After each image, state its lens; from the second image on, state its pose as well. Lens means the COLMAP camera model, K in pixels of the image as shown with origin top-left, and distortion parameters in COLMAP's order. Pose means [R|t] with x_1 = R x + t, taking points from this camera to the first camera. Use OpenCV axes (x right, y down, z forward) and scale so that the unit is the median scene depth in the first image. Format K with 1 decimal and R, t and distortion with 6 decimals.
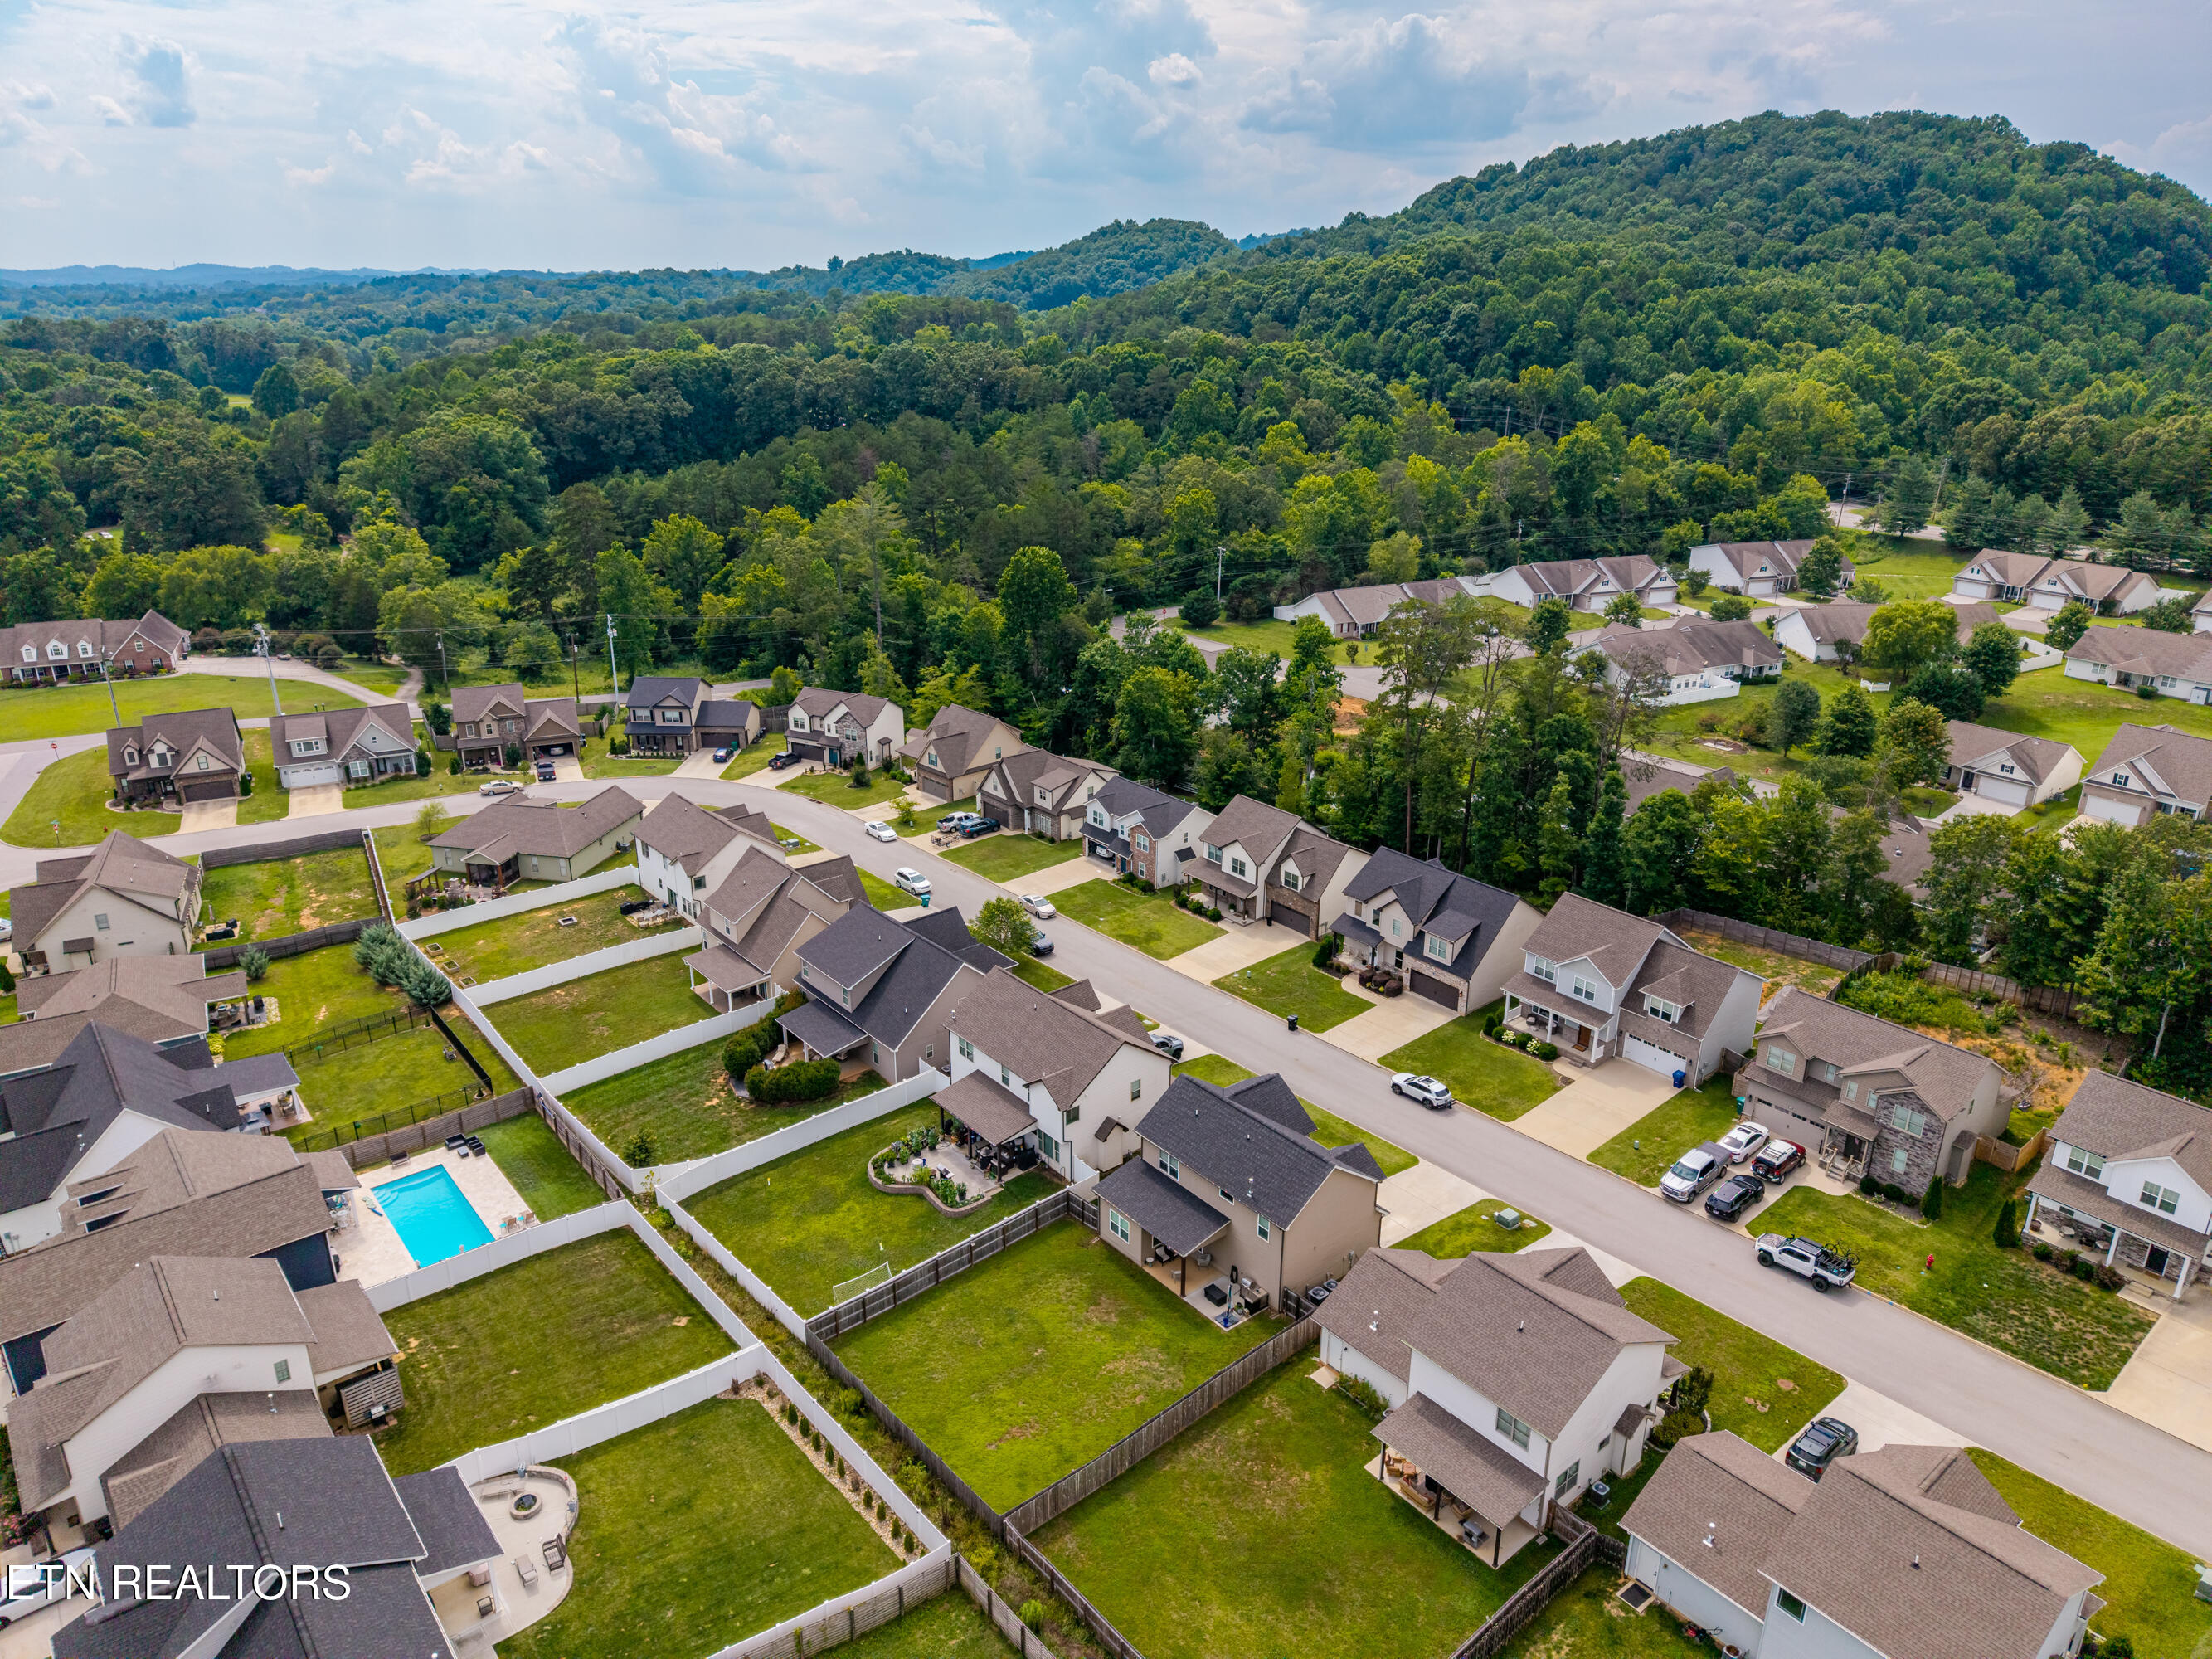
lens RADIAL K [[1560.6, 0, 1104.1], [0, 1560.6, 822.6], [0, 0, 1]] dist [0.006502, -0.001944]
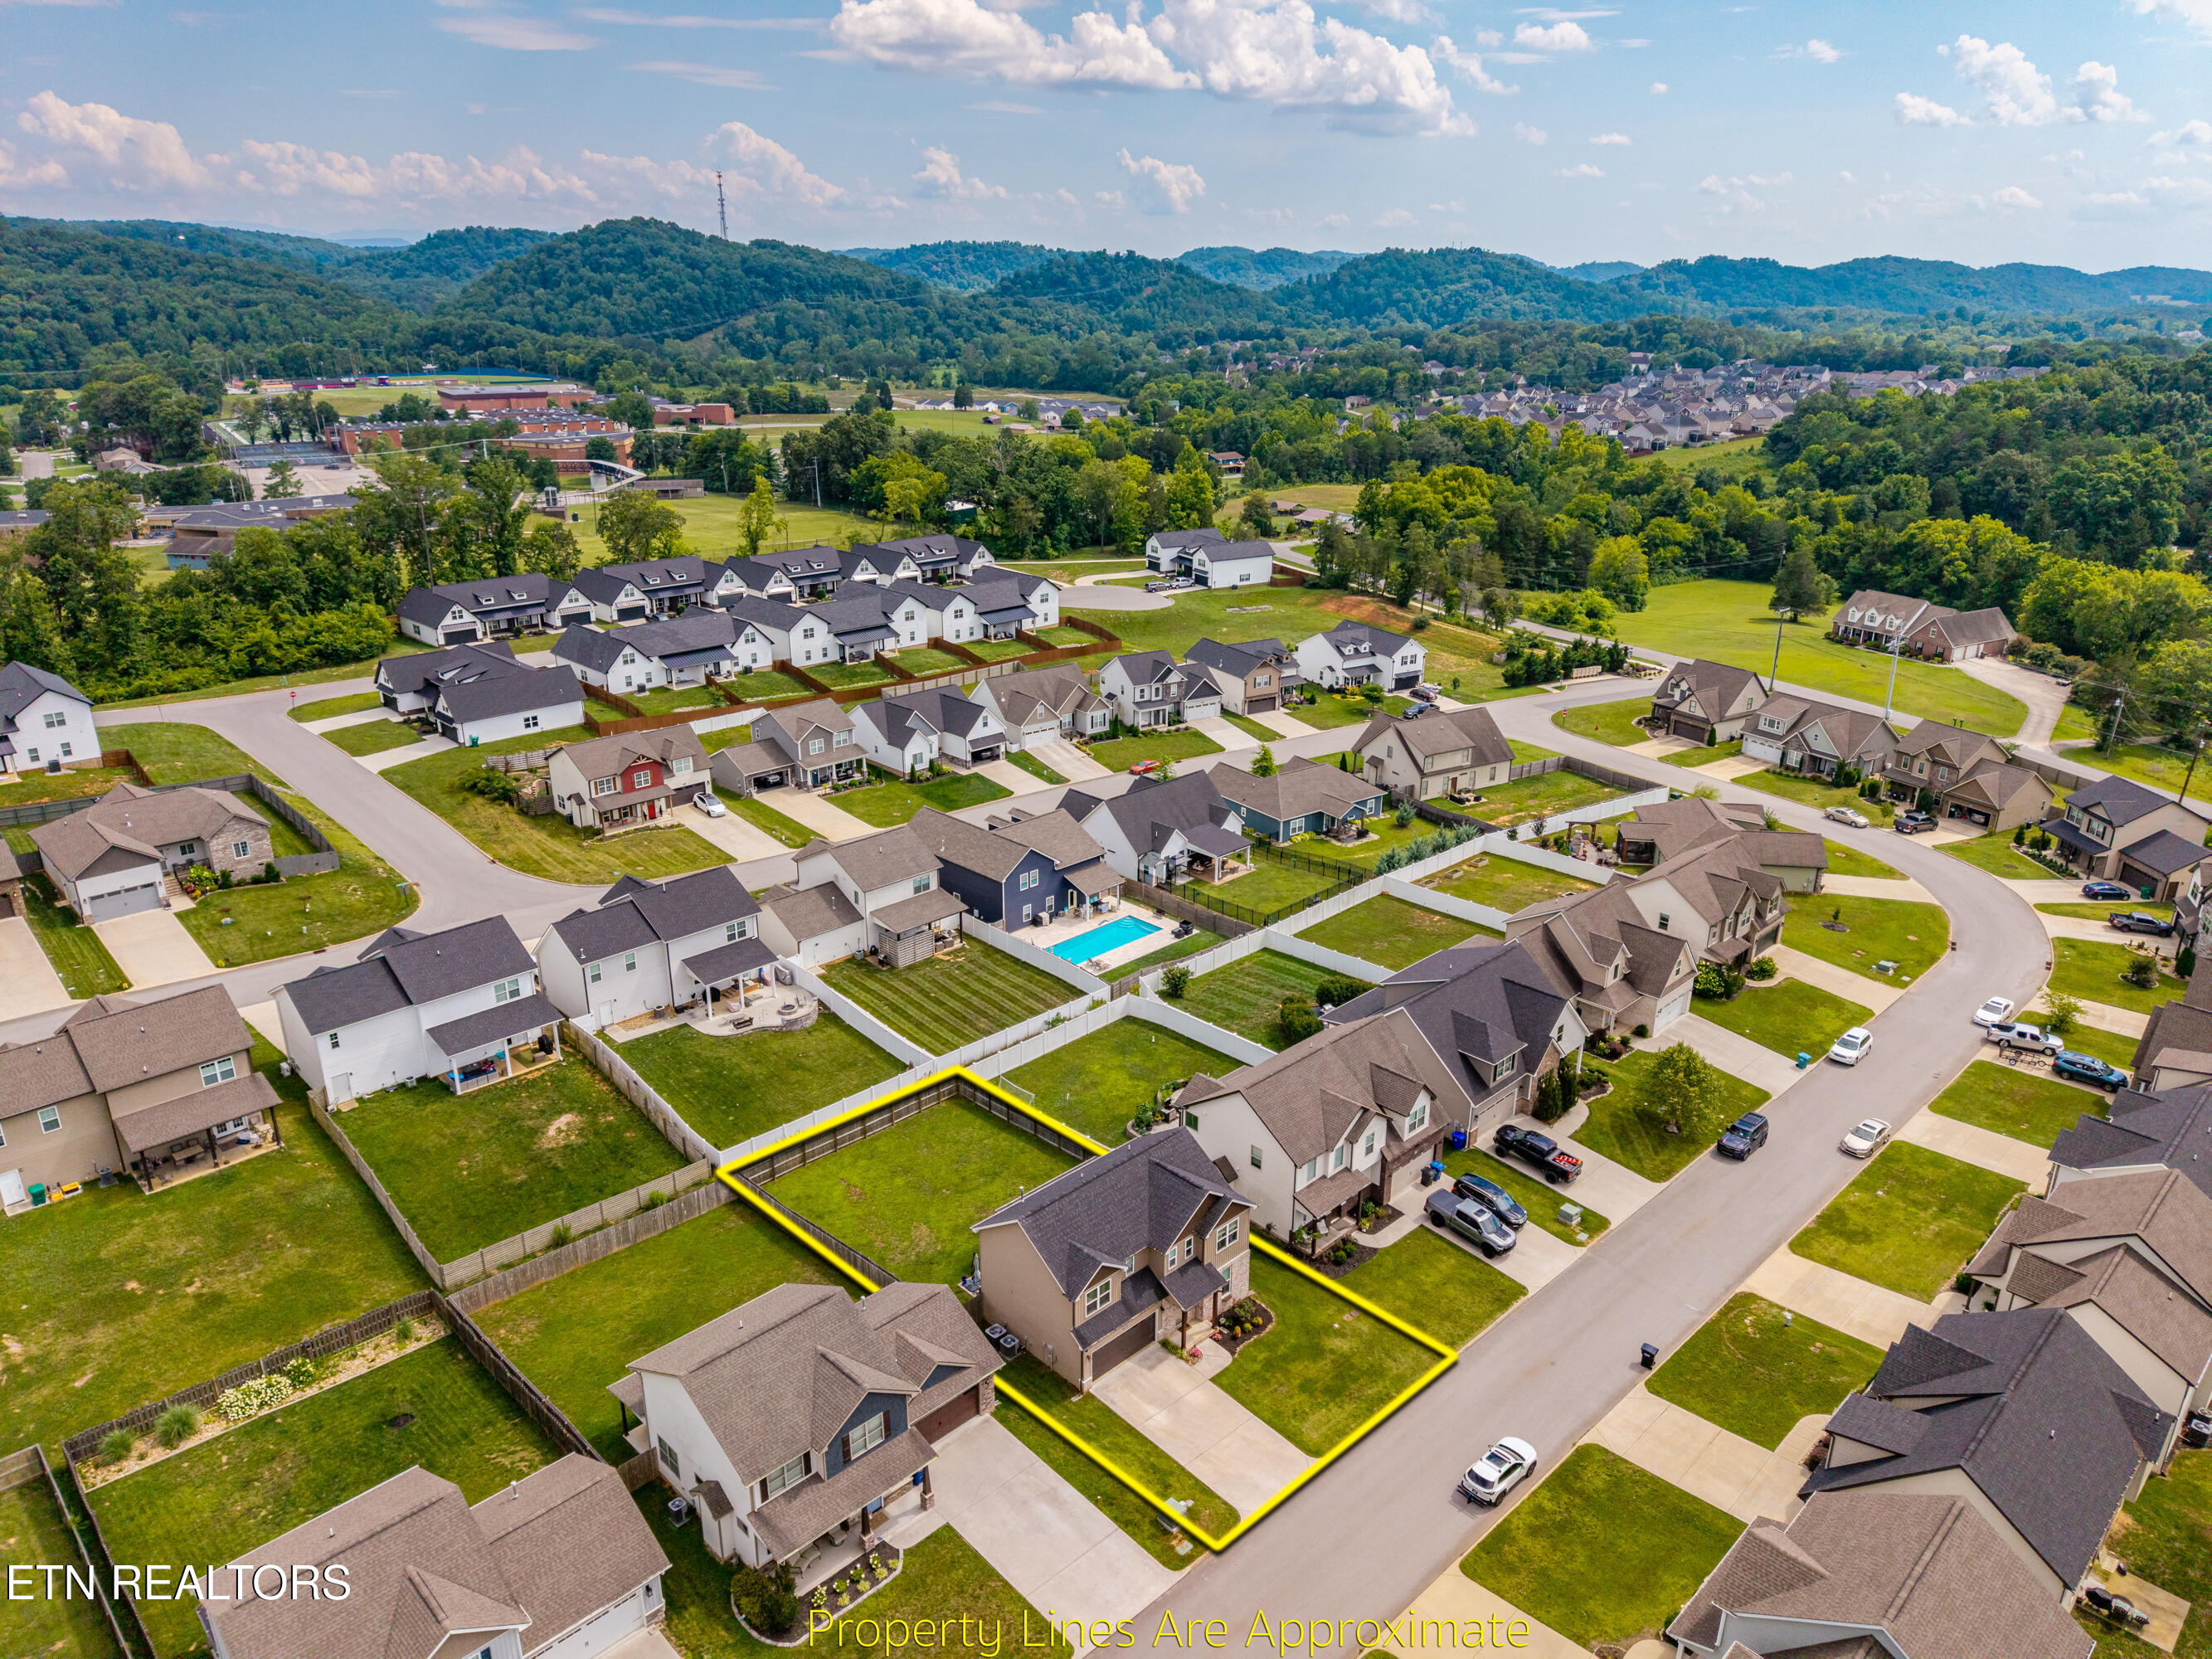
lens RADIAL K [[1469.7, 0, 1111.2], [0, 1469.7, 842.5], [0, 0, 1]] dist [0.053566, -0.053173]
pose [[0.087633, 0.358117, -0.929555, 0.517475], [-0.343257, 0.886851, 0.309305, -0.162388], [0.935145, 0.291971, 0.200643, 0.459585]]
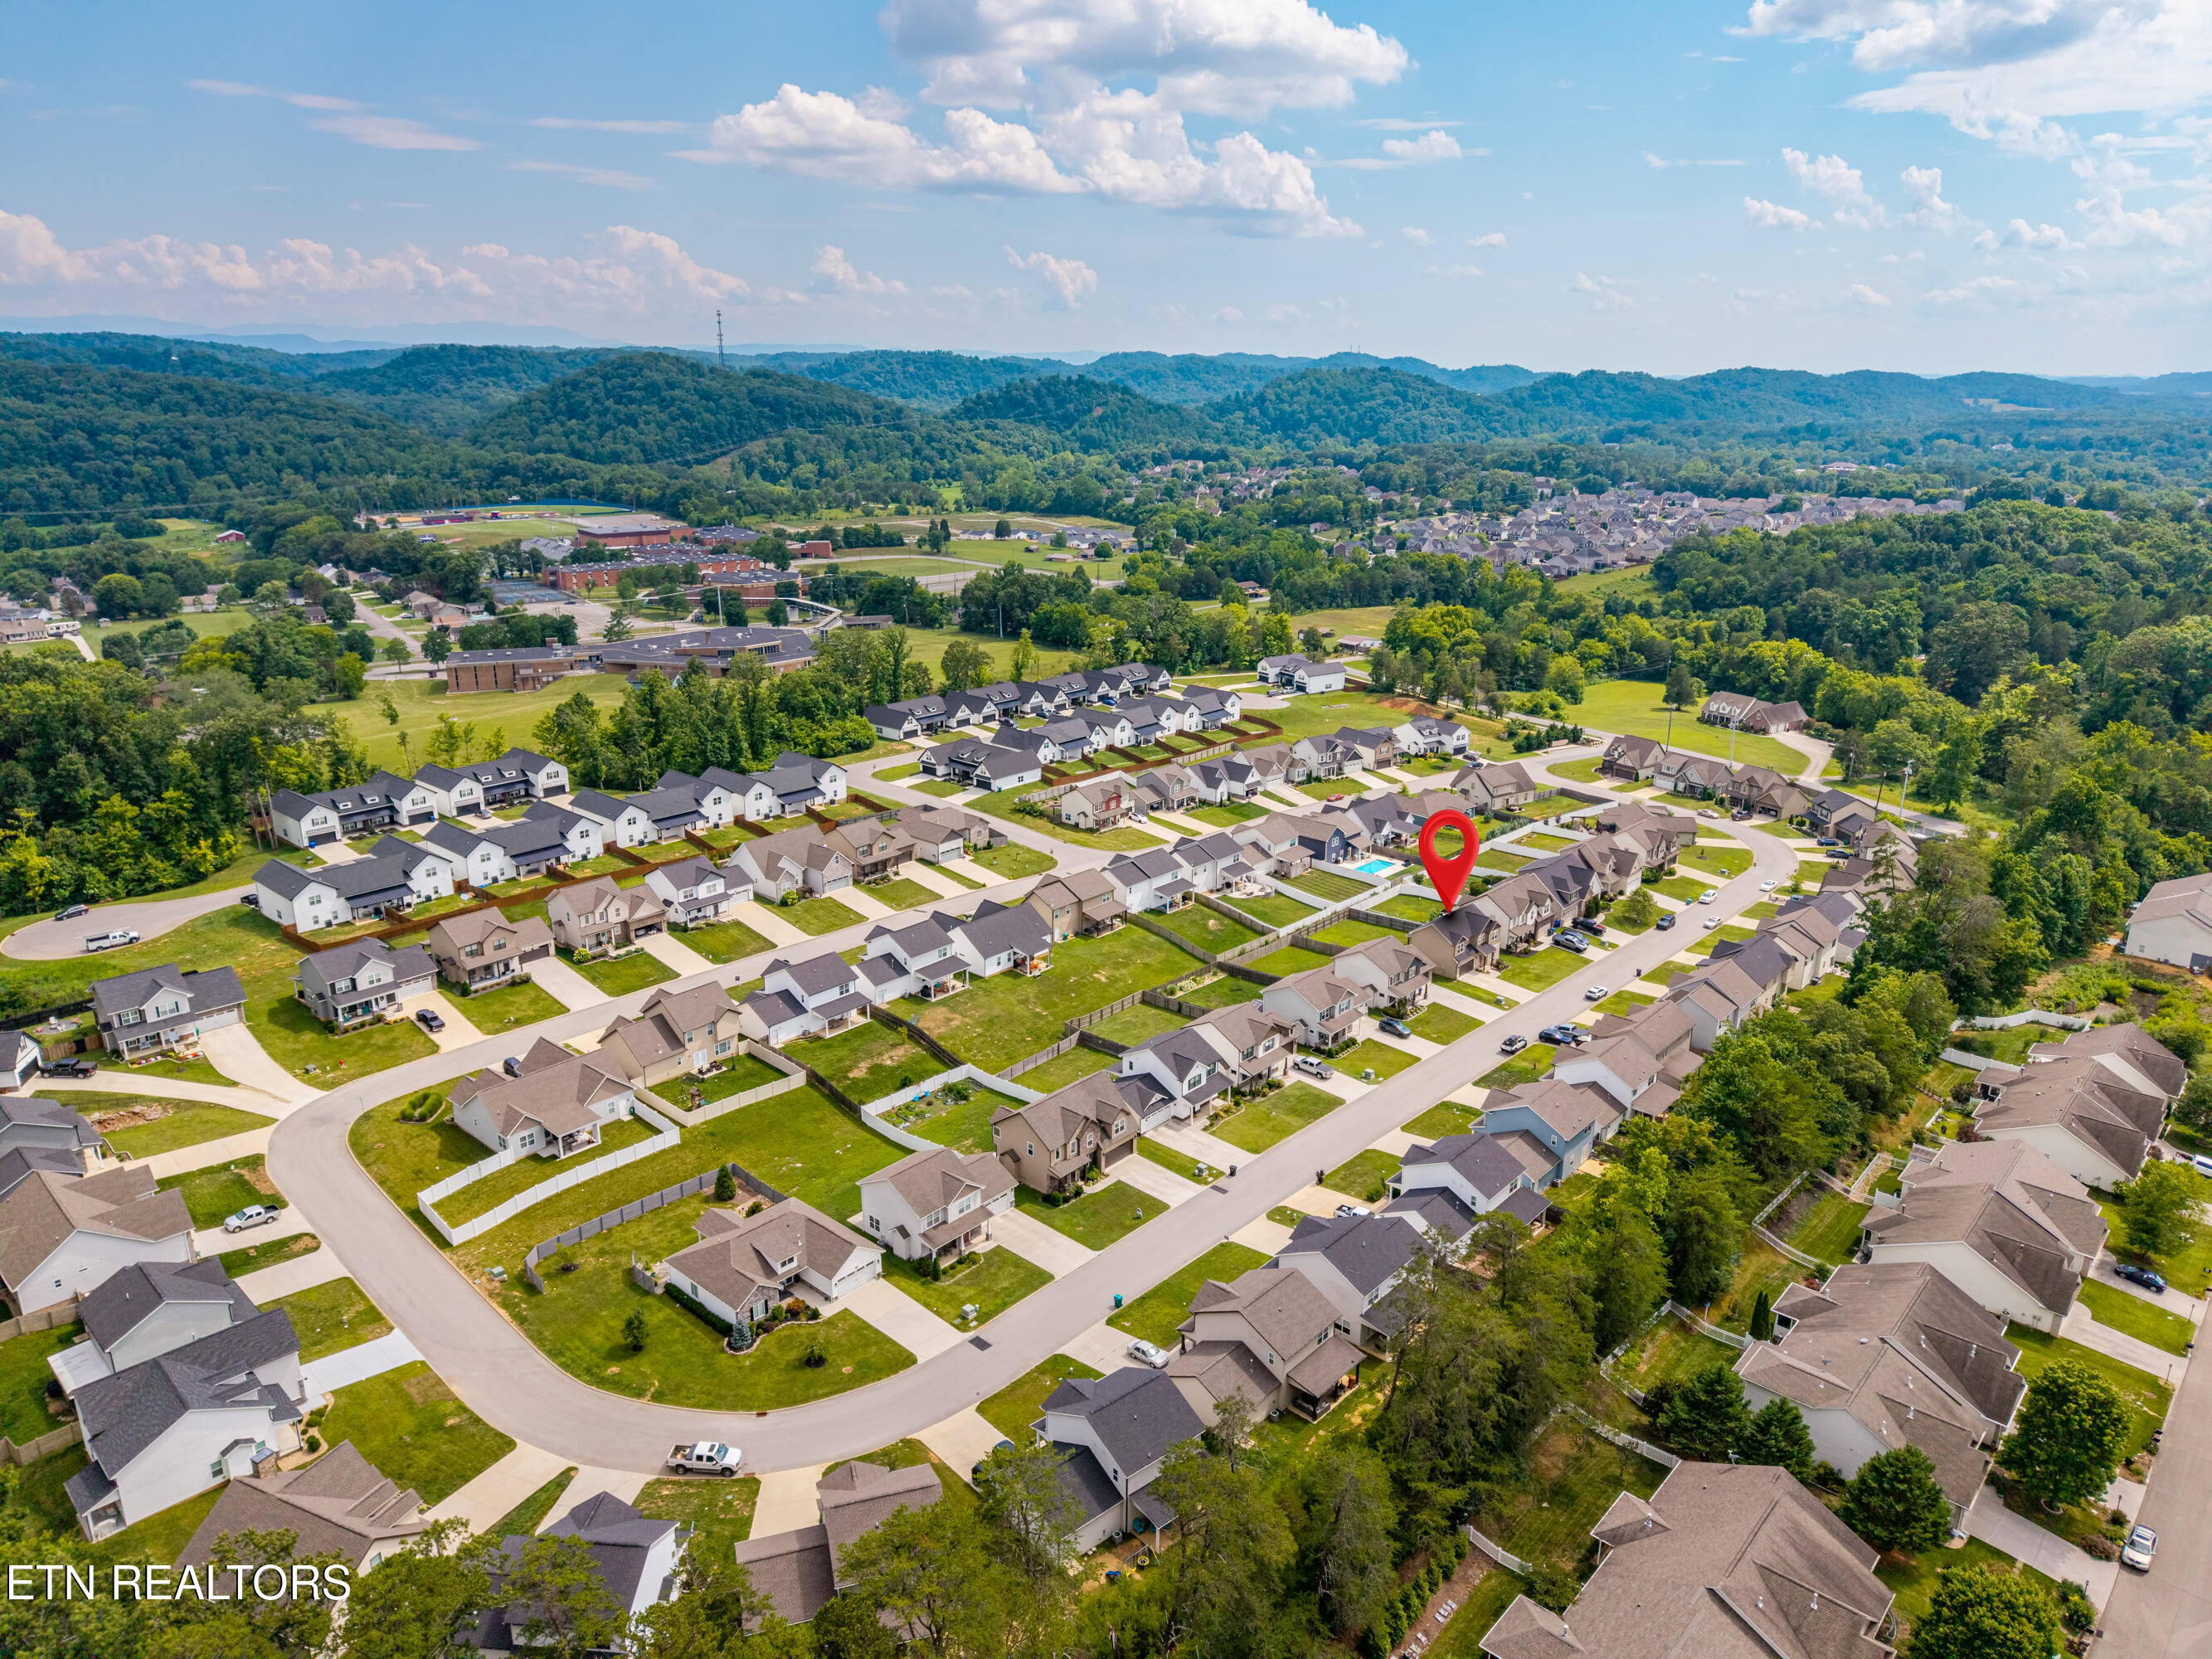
lens RADIAL K [[1469.7, 0, 1111.2], [0, 1469.7, 842.5], [0, 0, 1]] dist [0.053566, -0.053173]
pose [[0.150541, 0.304208, -0.940635, 1.452532], [-0.339973, 0.909378, 0.239689, -0.209628], [0.928308, 0.283708, 0.240321, -0.132581]]
